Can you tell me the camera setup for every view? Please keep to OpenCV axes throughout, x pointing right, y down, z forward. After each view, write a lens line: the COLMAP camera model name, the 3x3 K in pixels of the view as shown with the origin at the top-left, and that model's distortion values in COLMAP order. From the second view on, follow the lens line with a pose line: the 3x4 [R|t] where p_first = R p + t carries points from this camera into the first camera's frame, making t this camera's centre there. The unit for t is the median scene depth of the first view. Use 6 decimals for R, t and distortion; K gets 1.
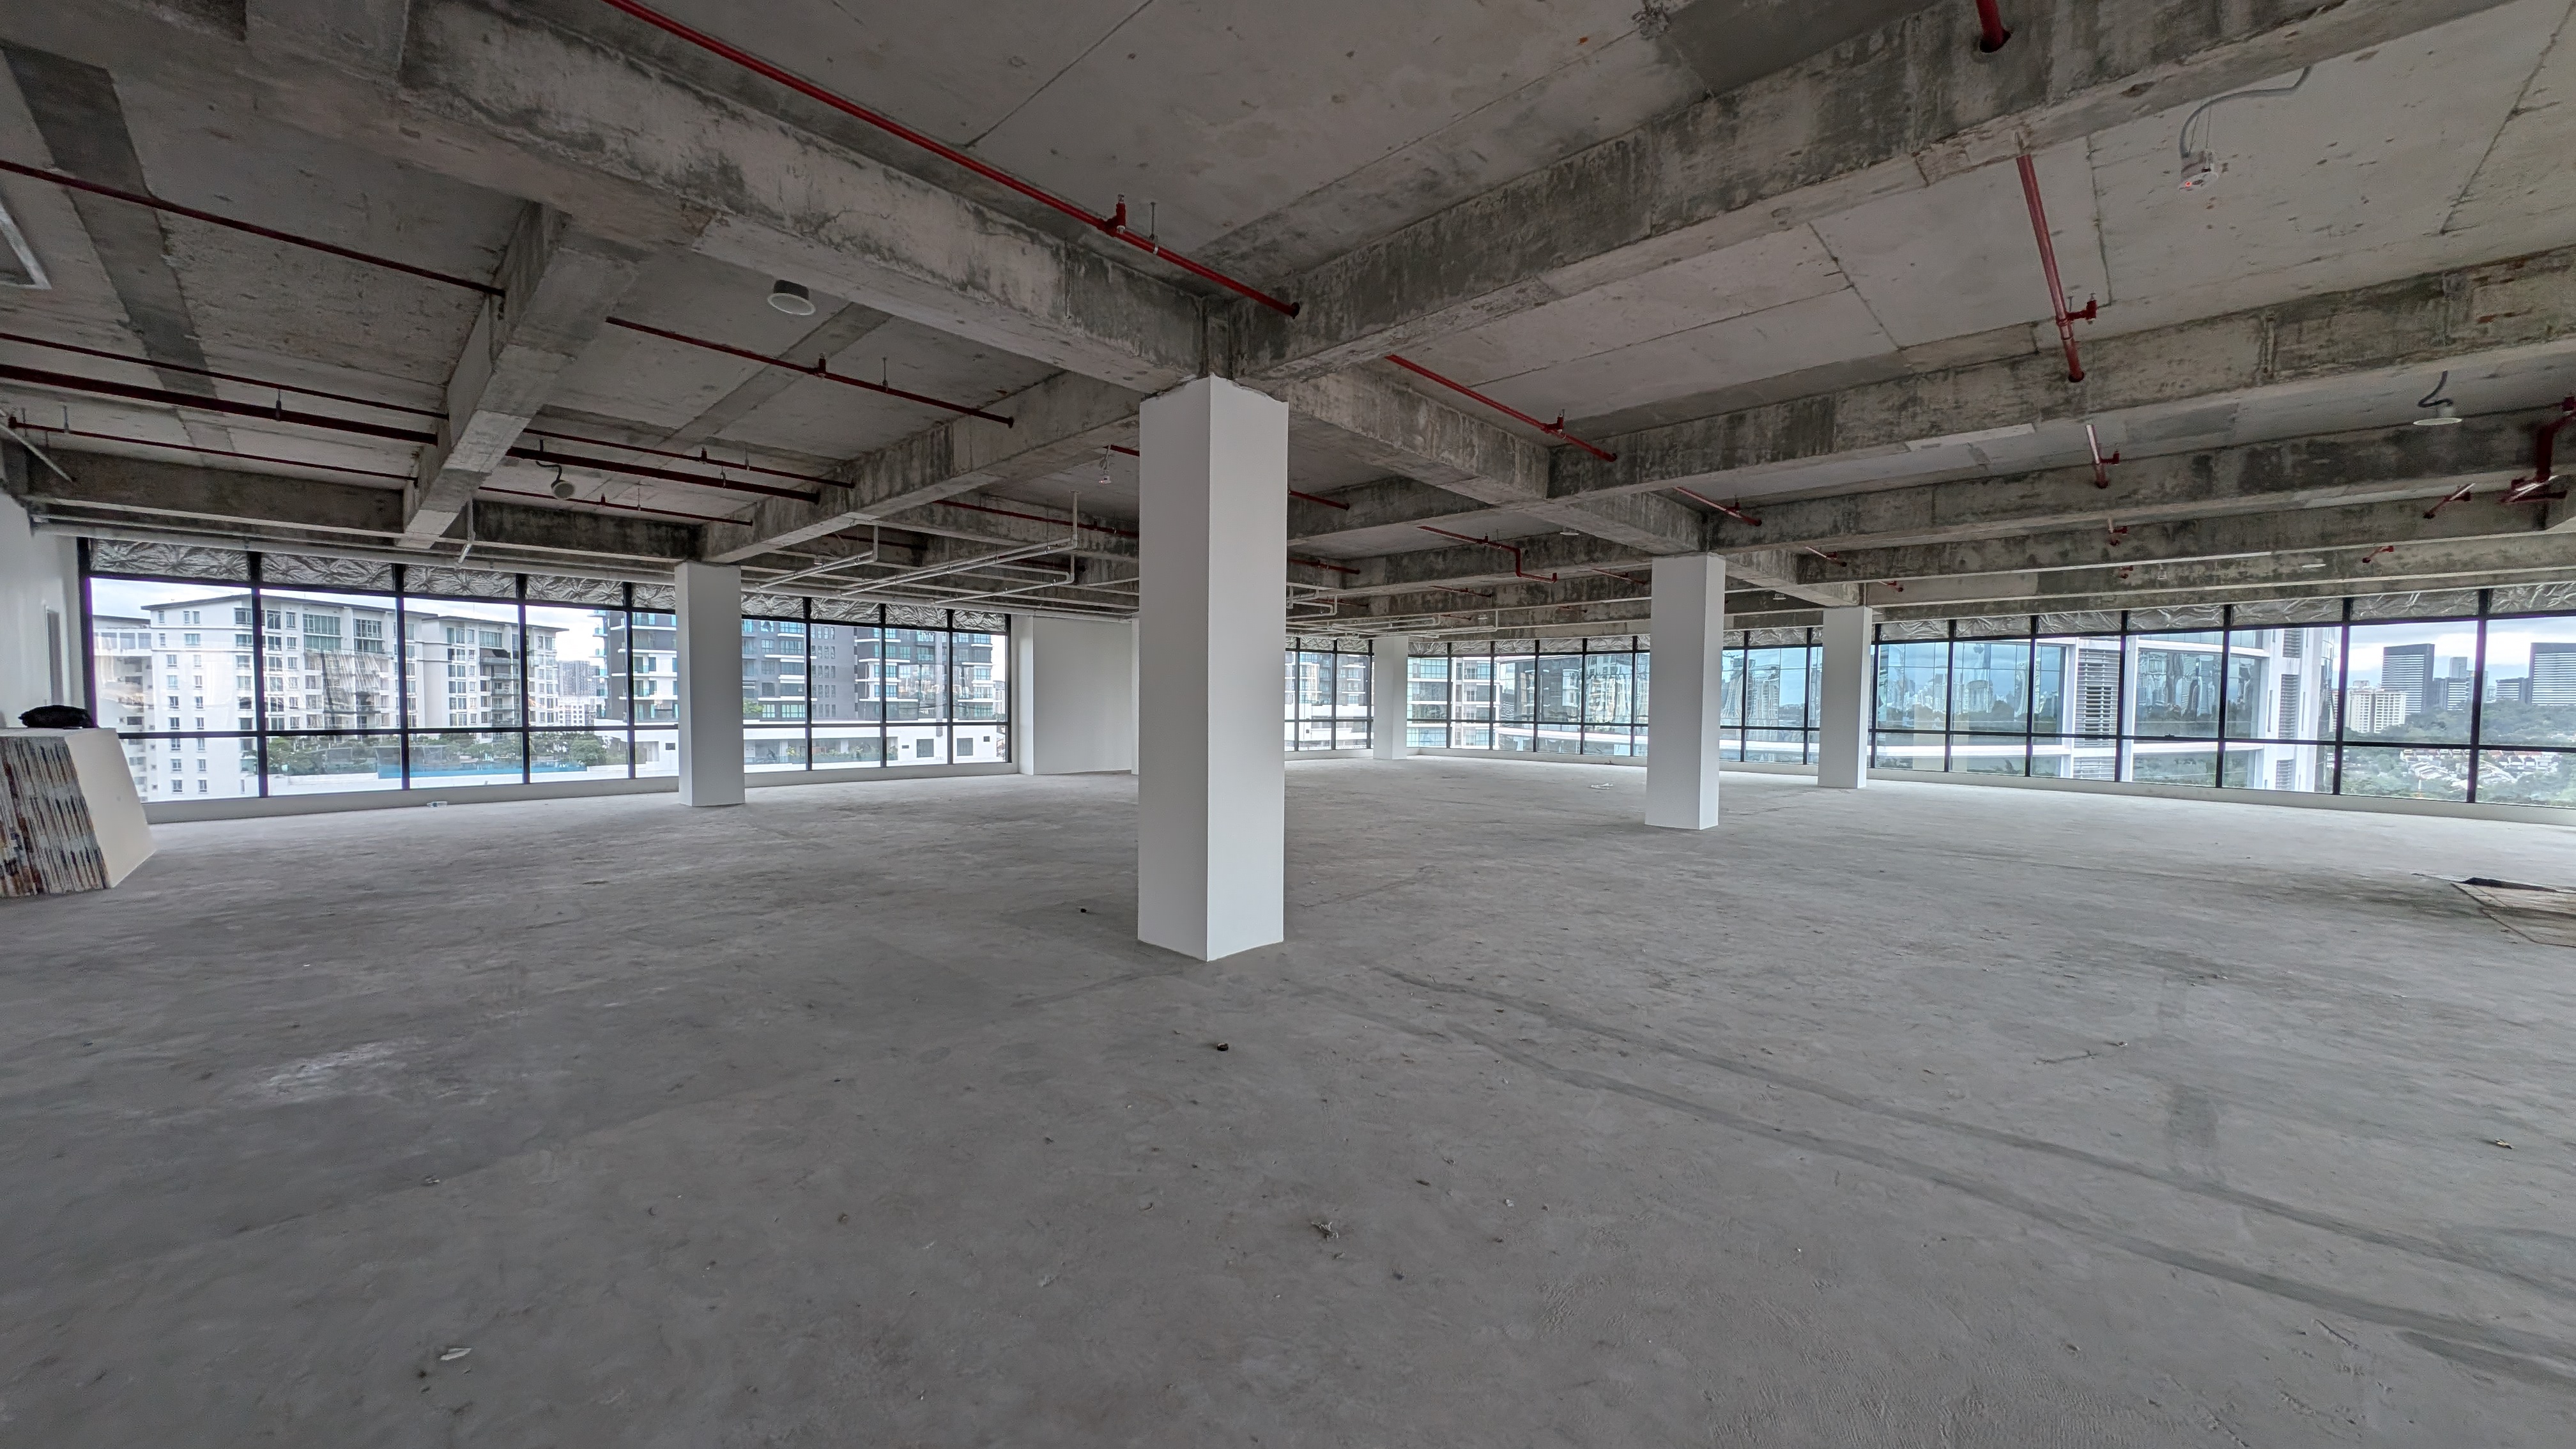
lens RADIAL K [[921.1, 0, 1277.2], [0, 921.1, 737.6], [0, 0, 1]] dist [0.007513, -0.002988]
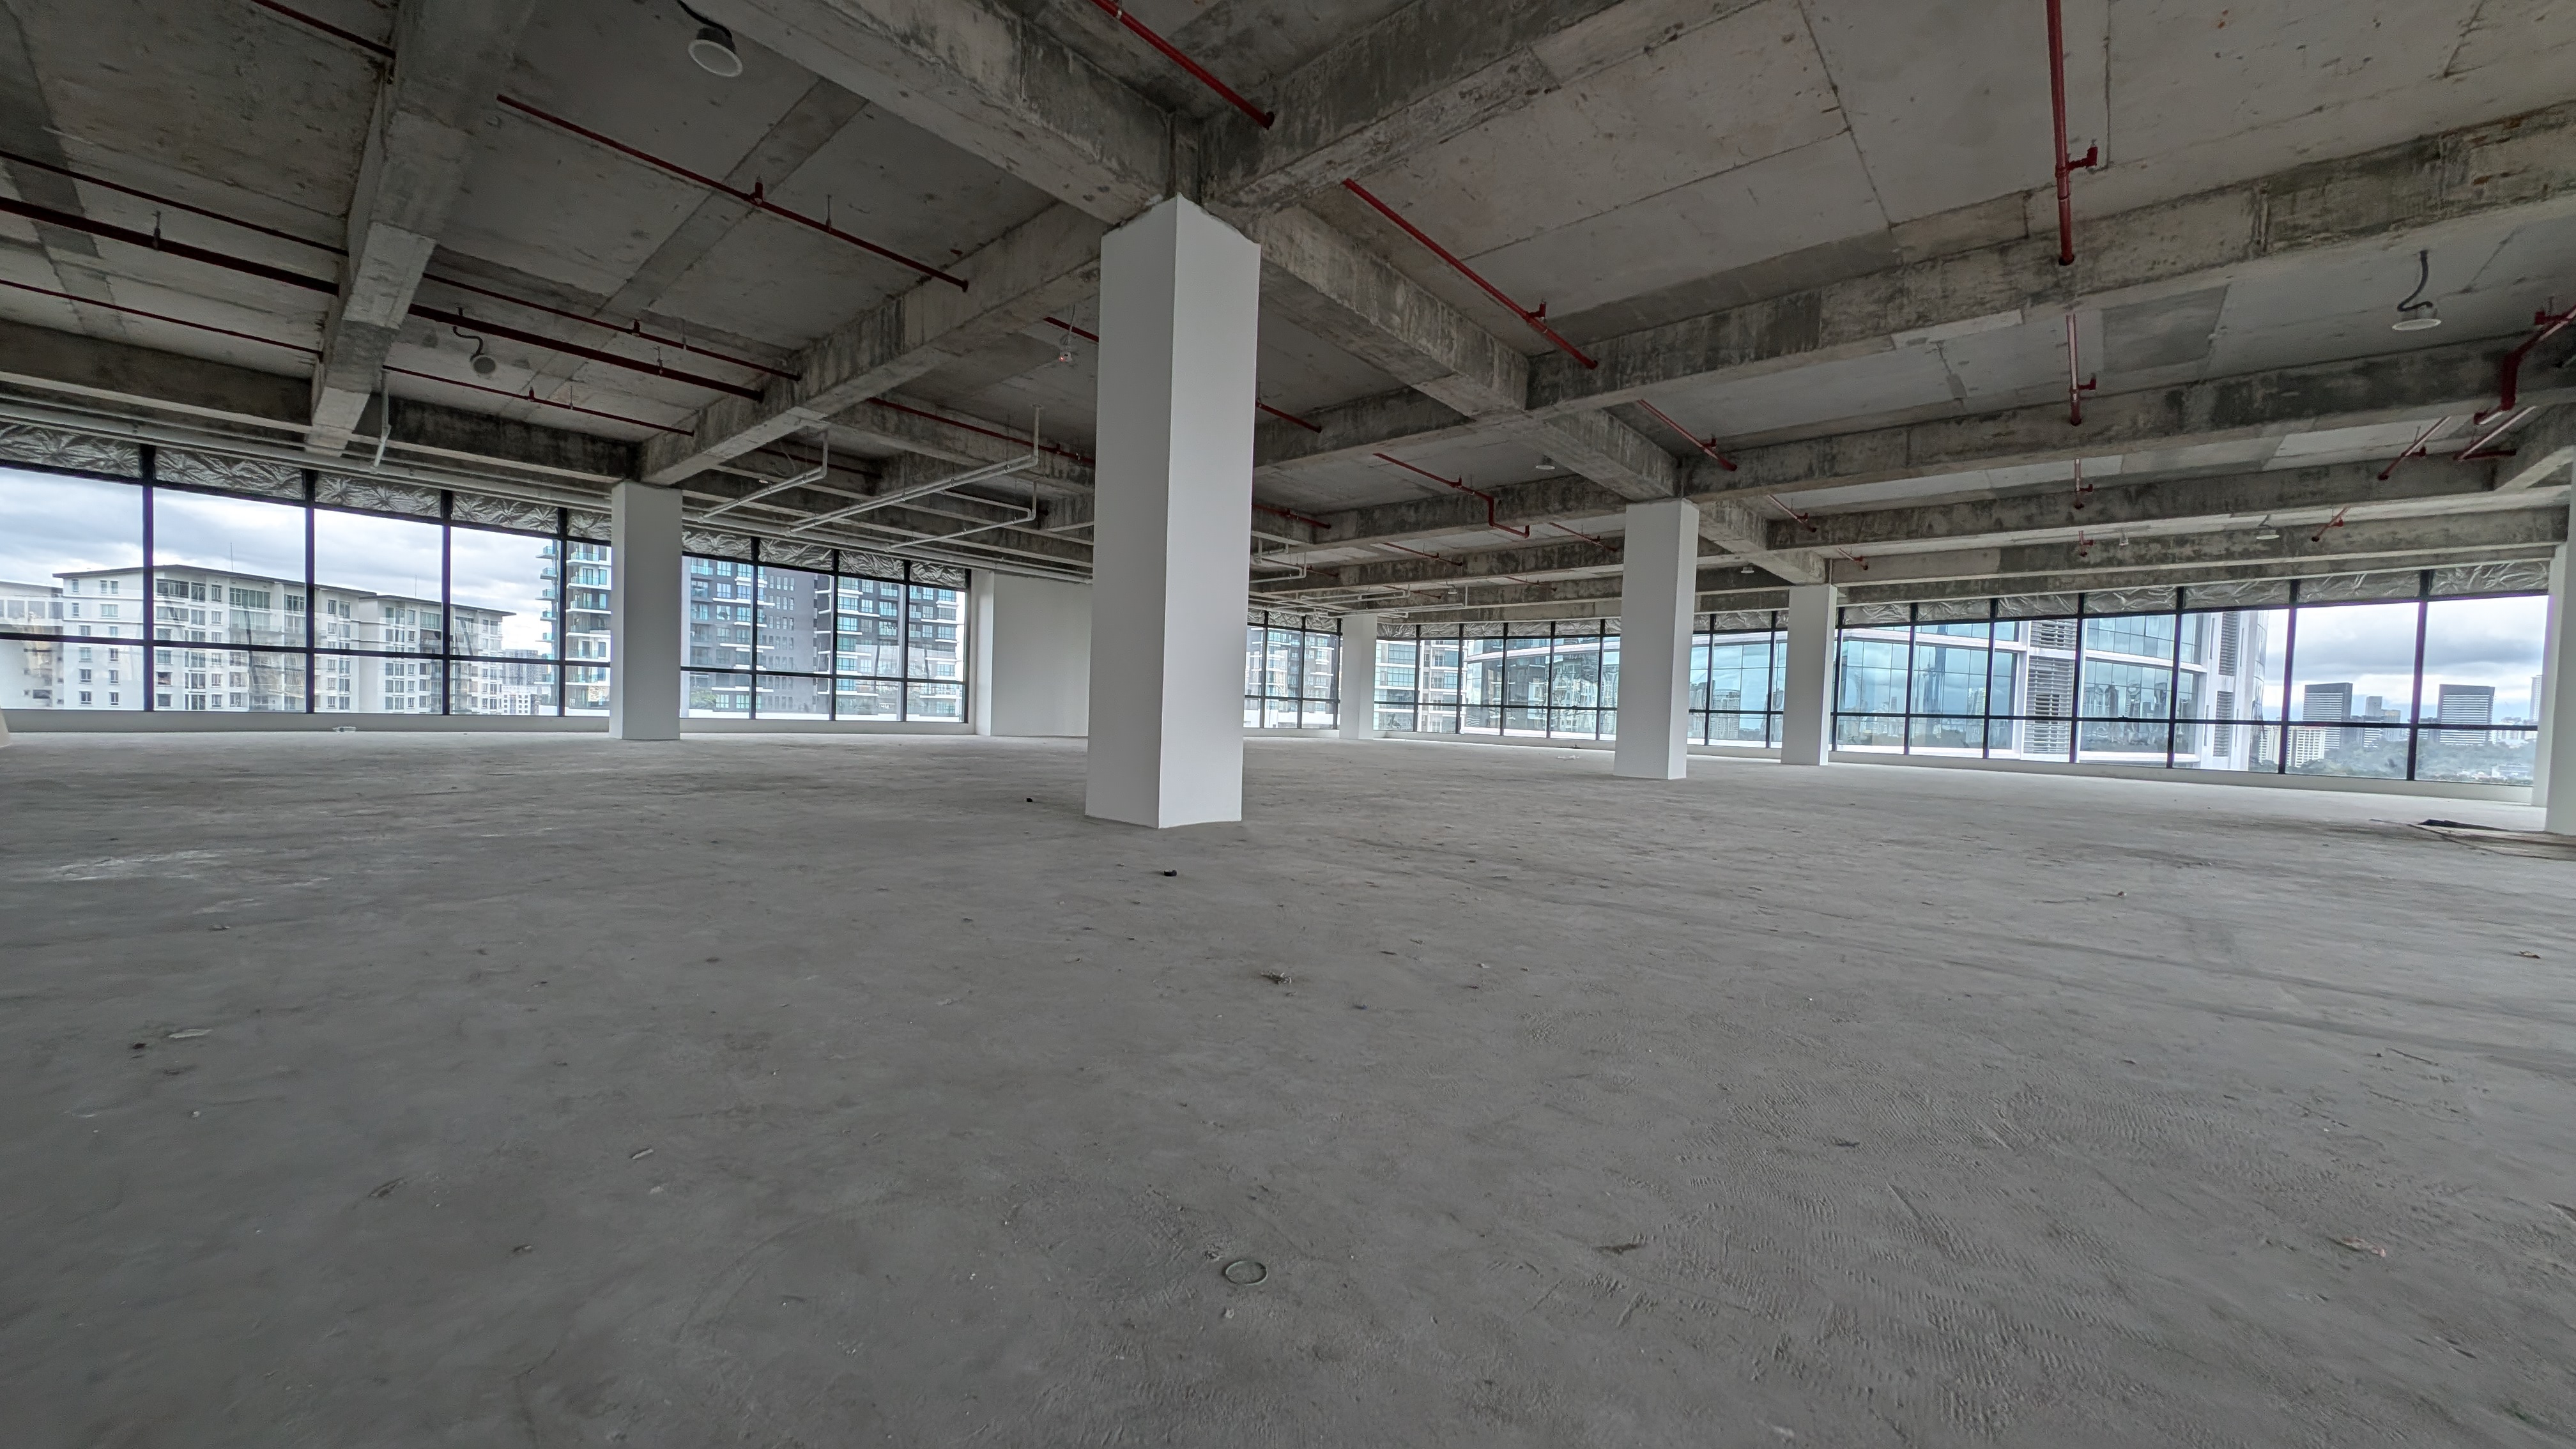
lens RADIAL K [[921.1, 0, 1277.8], [0, 921.1, 738.1], [0, 0, 1]] dist [0.007513, -0.002988]
pose [[0.998994, 0.024891, 0.037311, 0.005688], [-0.024540, 0.999650, -0.009832, 0.118188], [-0.037543, 0.008906, 0.999255, 0.047944]]
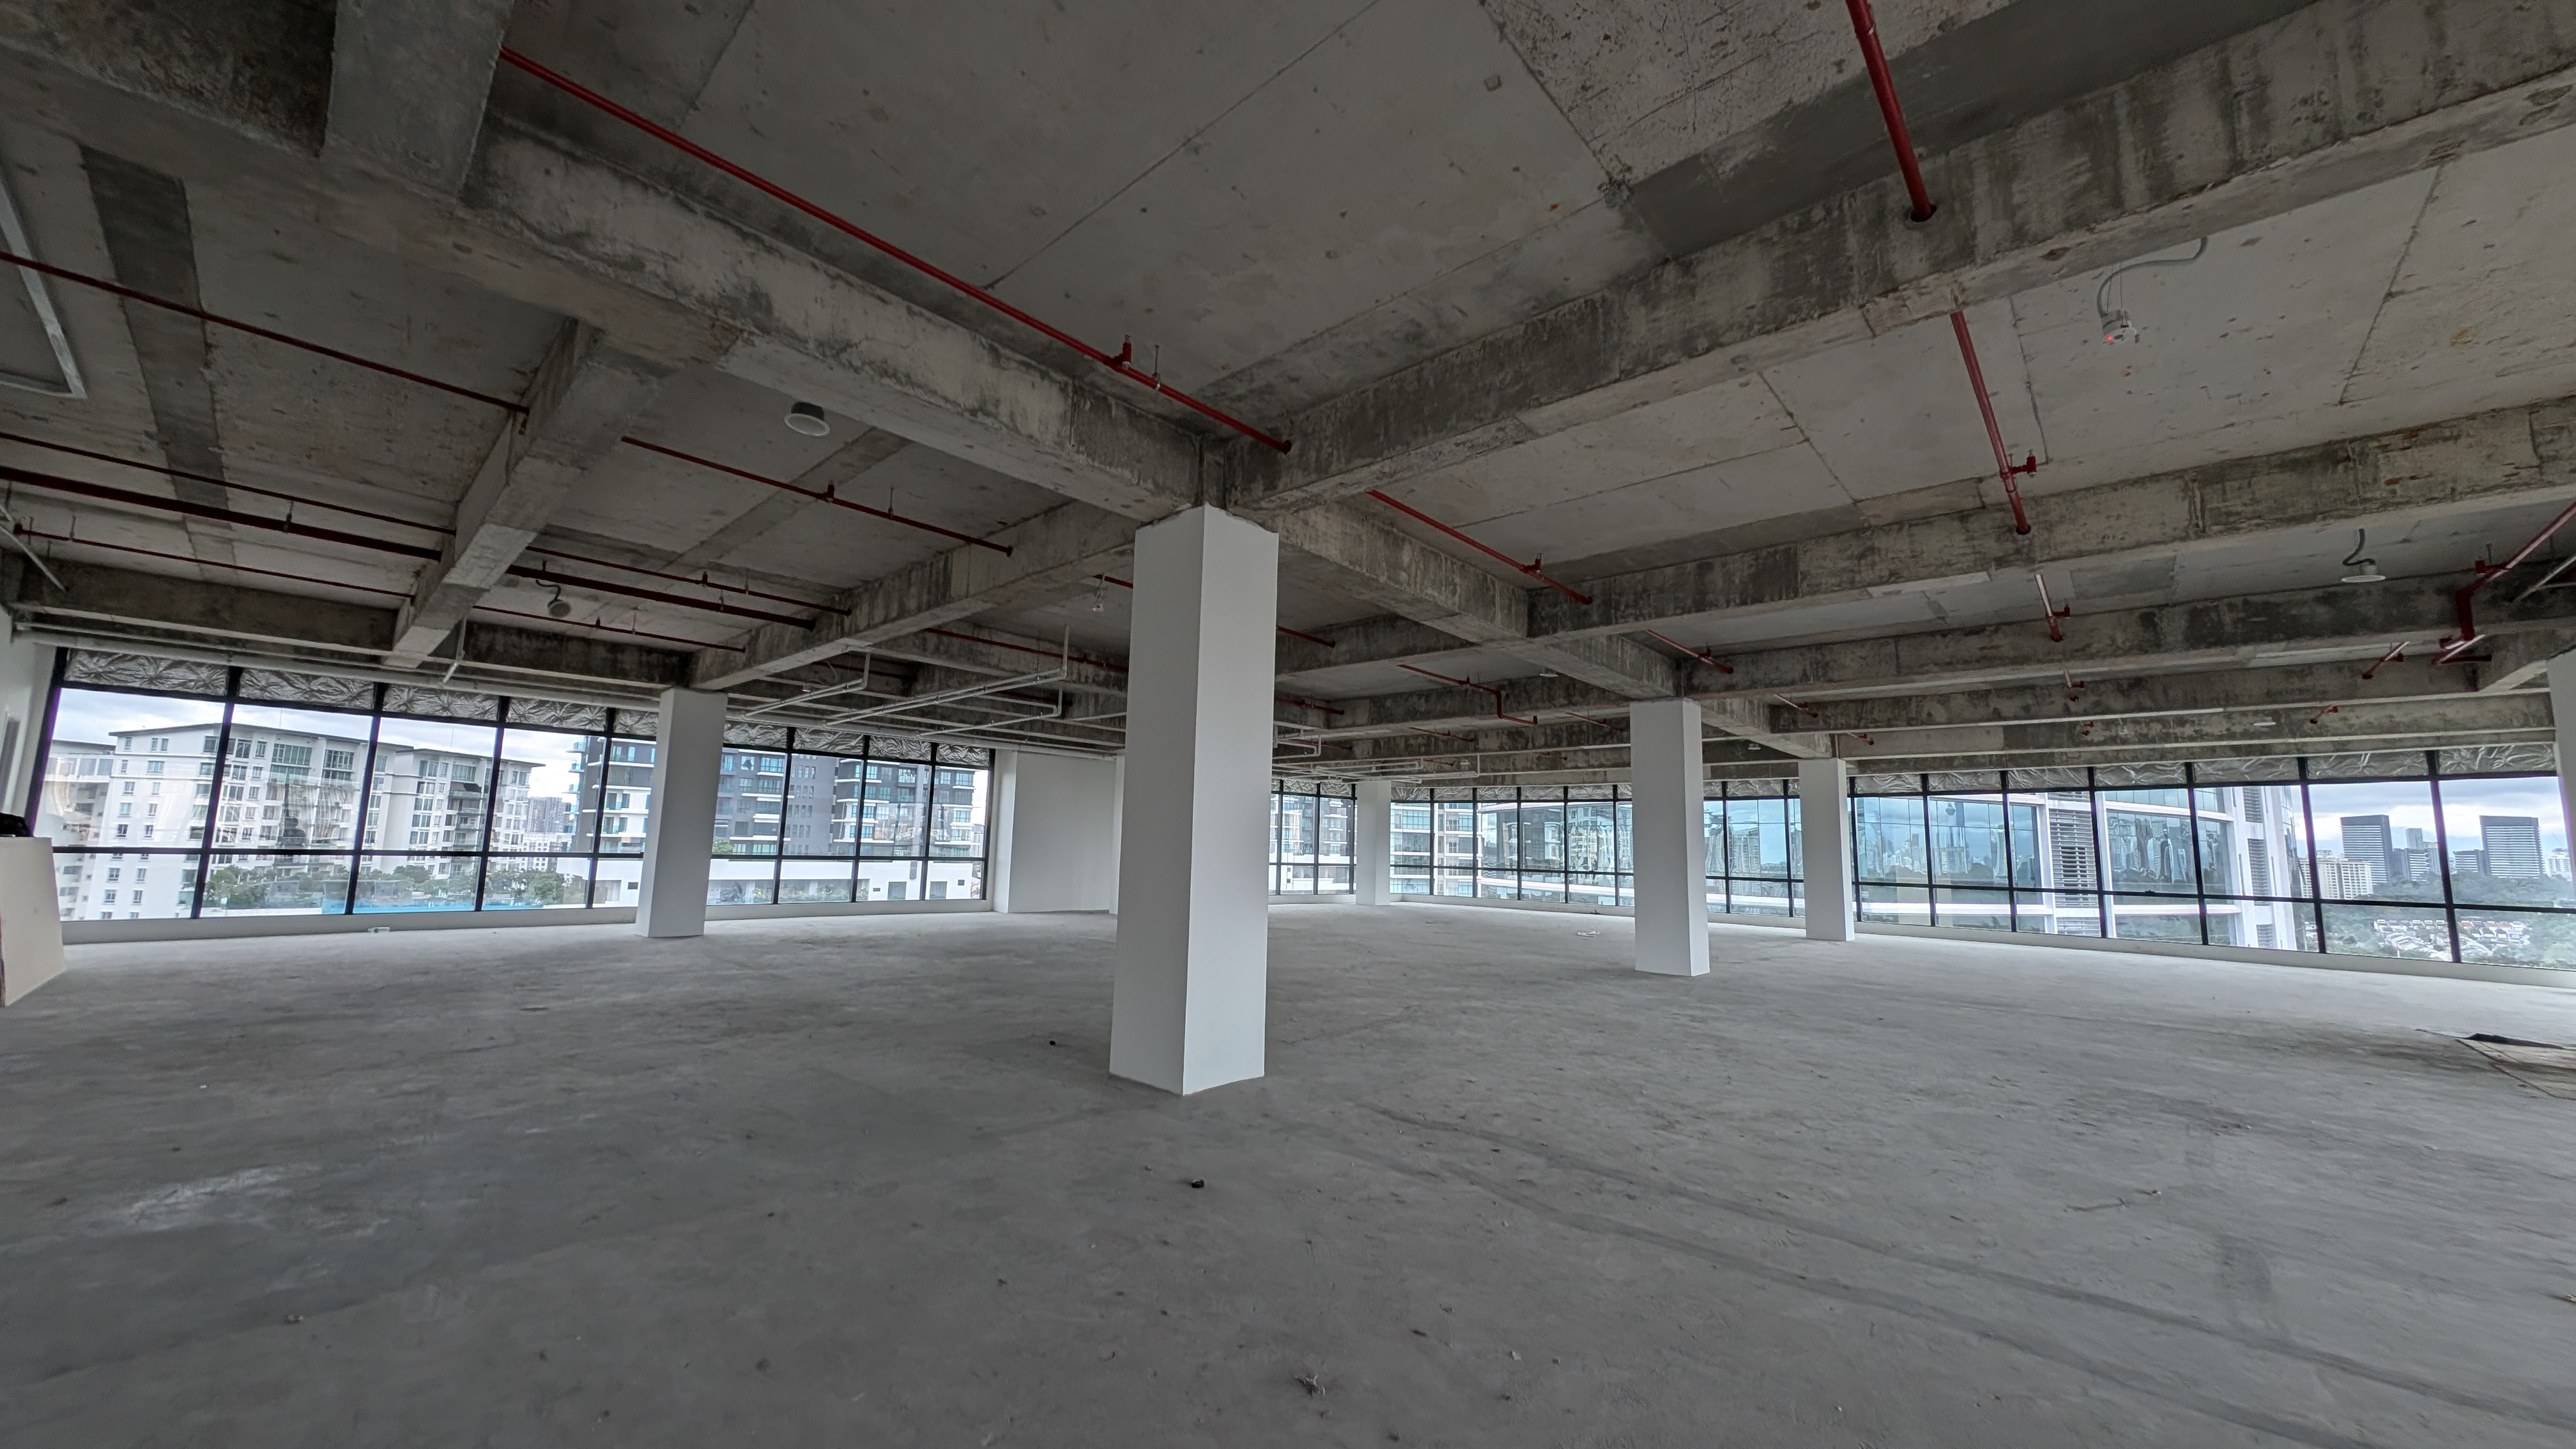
lens RADIAL K [[921.1, 0, 1277.7], [0, 921.1, 735.4], [0, 0, 1]] dist [0.007513, -0.002988]
pose [[0.999625, 0.020310, 0.018357, -0.002961], [-0.017038, 0.986389, -0.163546, 0.024503], [-0.021429, 0.163172, 0.986365, 0.008995]]
